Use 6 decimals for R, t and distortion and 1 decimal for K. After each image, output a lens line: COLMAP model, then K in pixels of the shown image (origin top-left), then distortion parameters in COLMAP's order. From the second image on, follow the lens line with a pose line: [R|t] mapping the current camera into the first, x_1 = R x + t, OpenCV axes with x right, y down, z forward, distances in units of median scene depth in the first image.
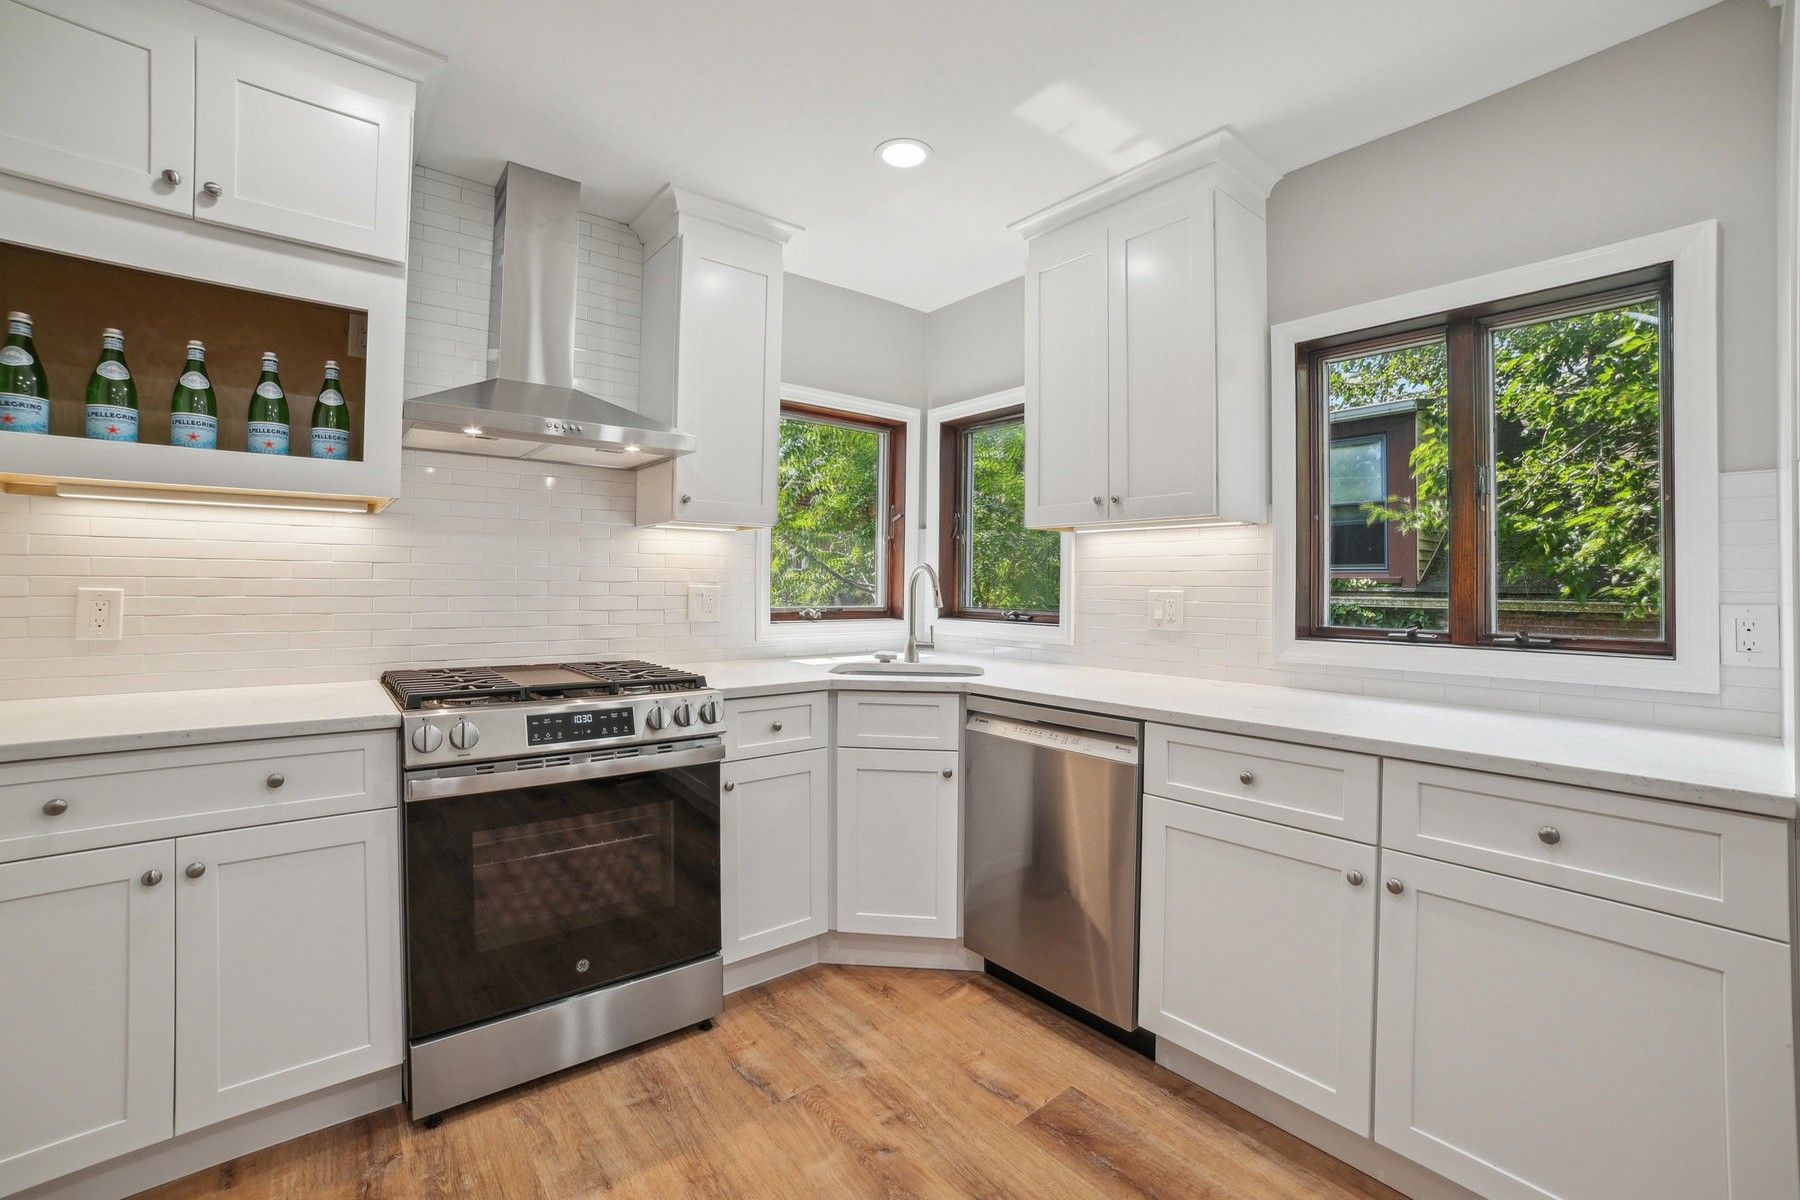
lens RADIAL K [[770.0, 0, 896.5], [0, 770.0, 584.3], [0, 0, 1]] dist [-0.113980, 0.044464]
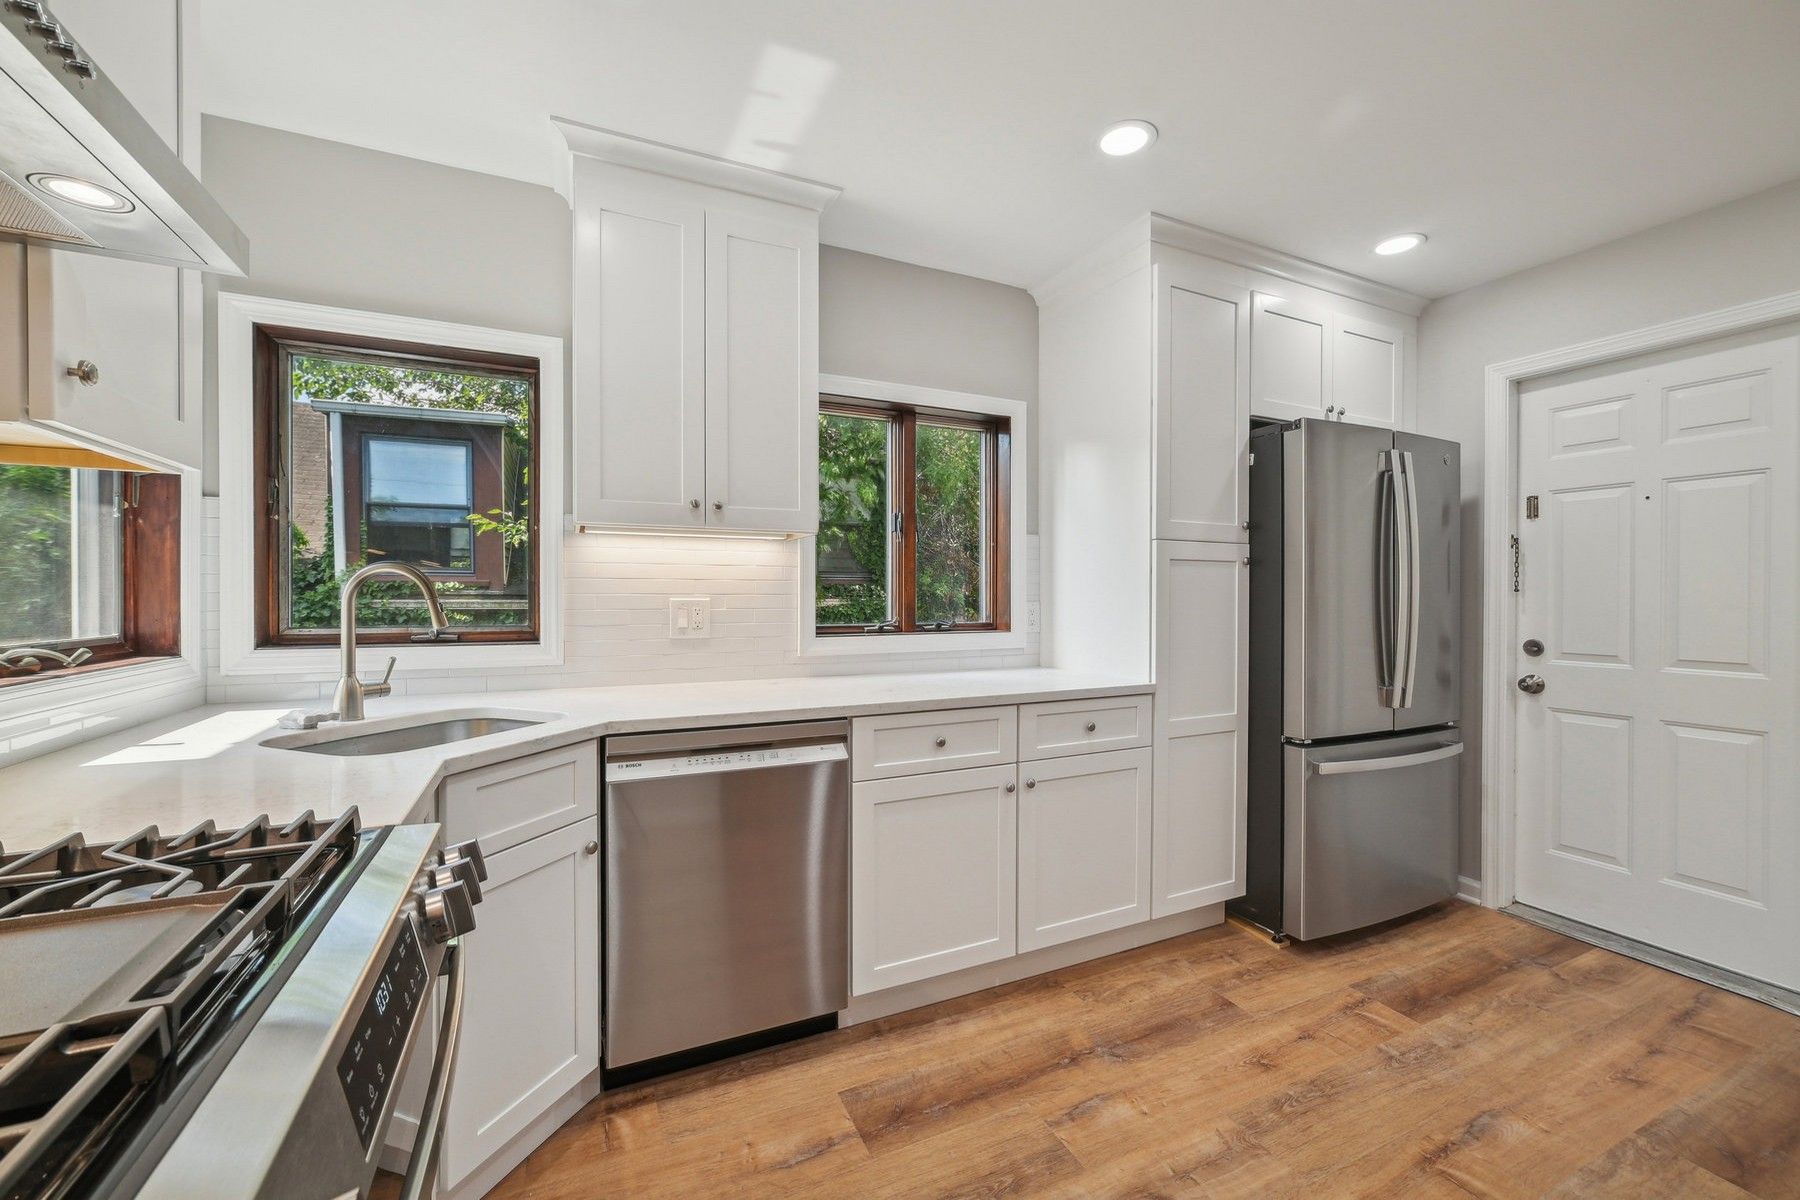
lens RADIAL K [[715.7, 0, 894.4], [0, 715.7, 606.1], [0, 0, 1]] dist [-0.007517, 0.000093]
pose [[0.235831, -0.025442, 0.971461, -0.616722], [-0.003623, 0.999627, 0.027059, -0.009711], [-0.971787, -0.009901, 0.235651, 0.637930]]
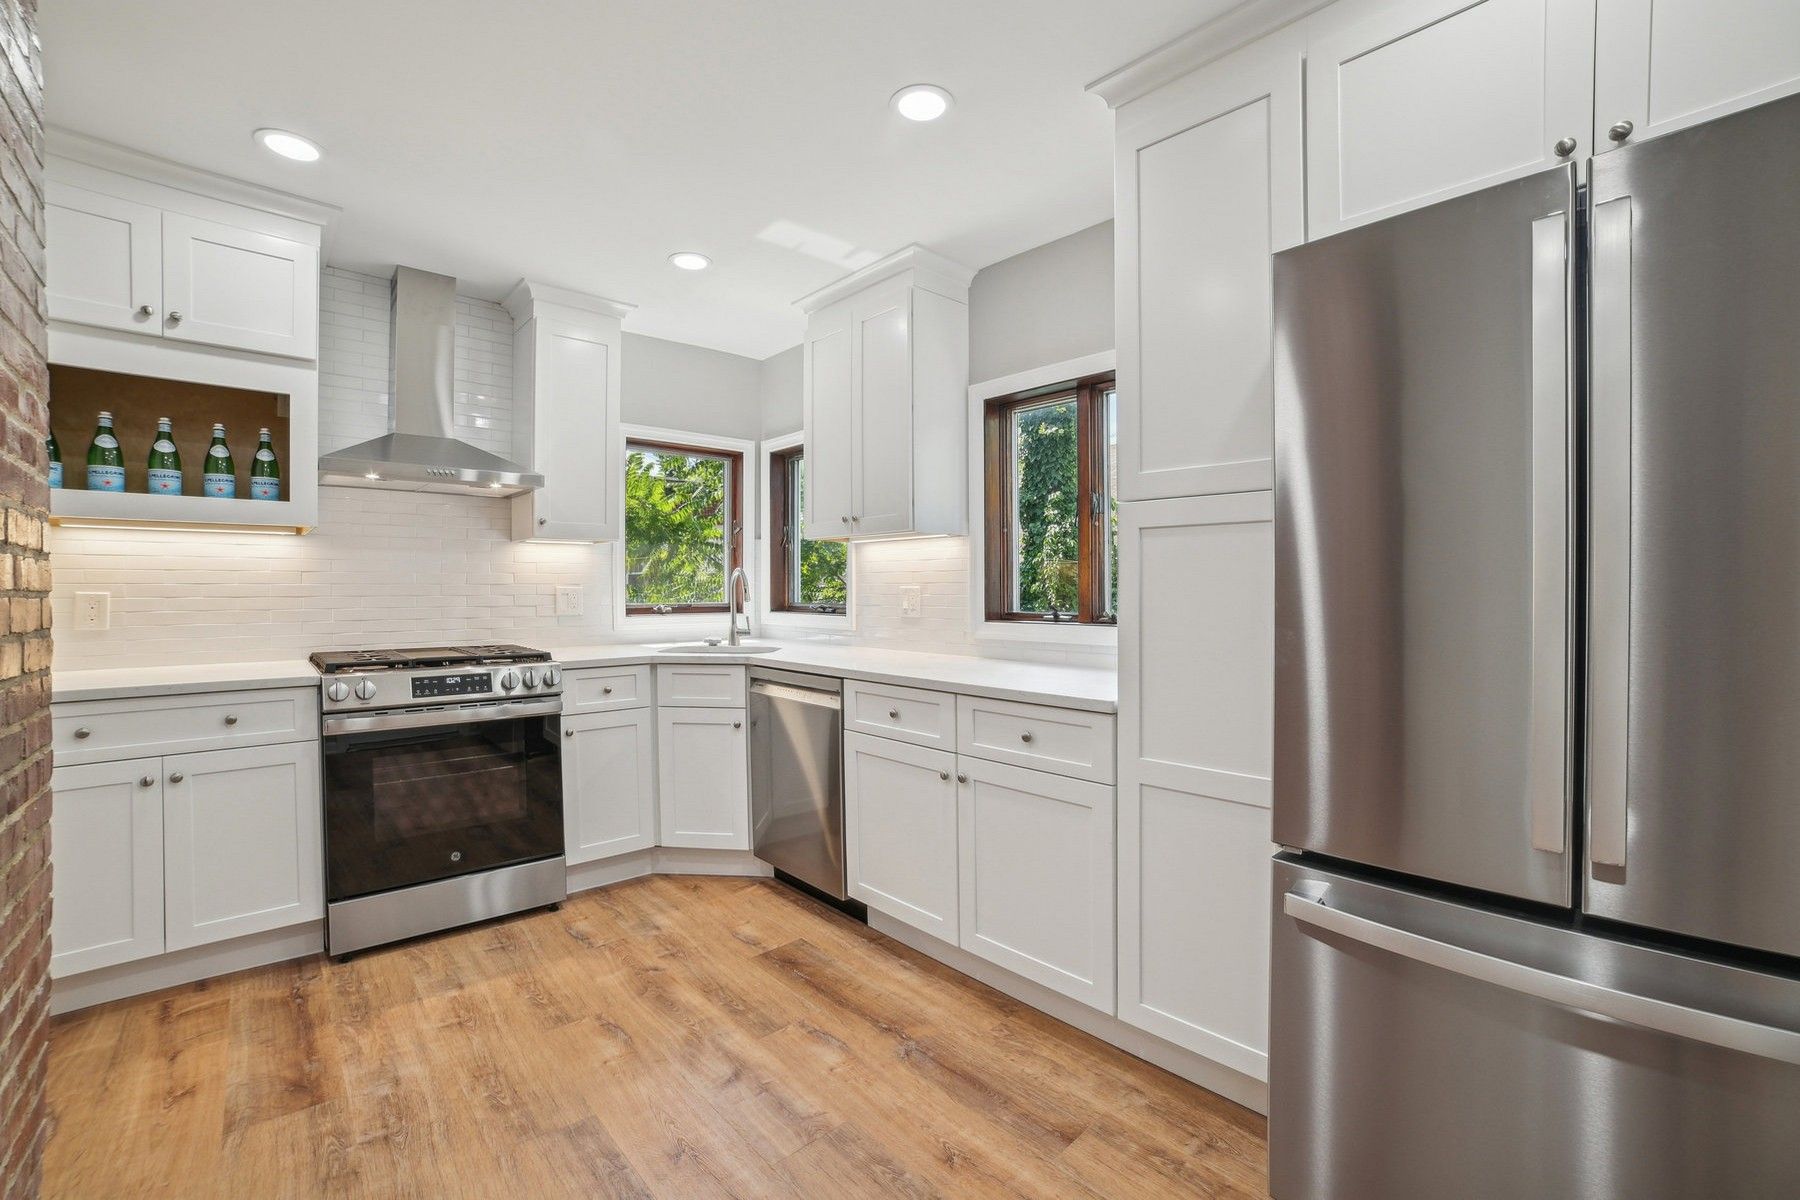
lens RADIAL K [[777.5, 0, 894.9], [0, 777.5, 604.0], [0, 0, 1]] dist [-0.117252, 0.046108]
pose [[0.998938, -0.011753, 0.044560, 0.329450], [0.010701, 0.999660, 0.023789, 0.007904], [-0.044824, -0.023286, 0.998723, -0.412876]]
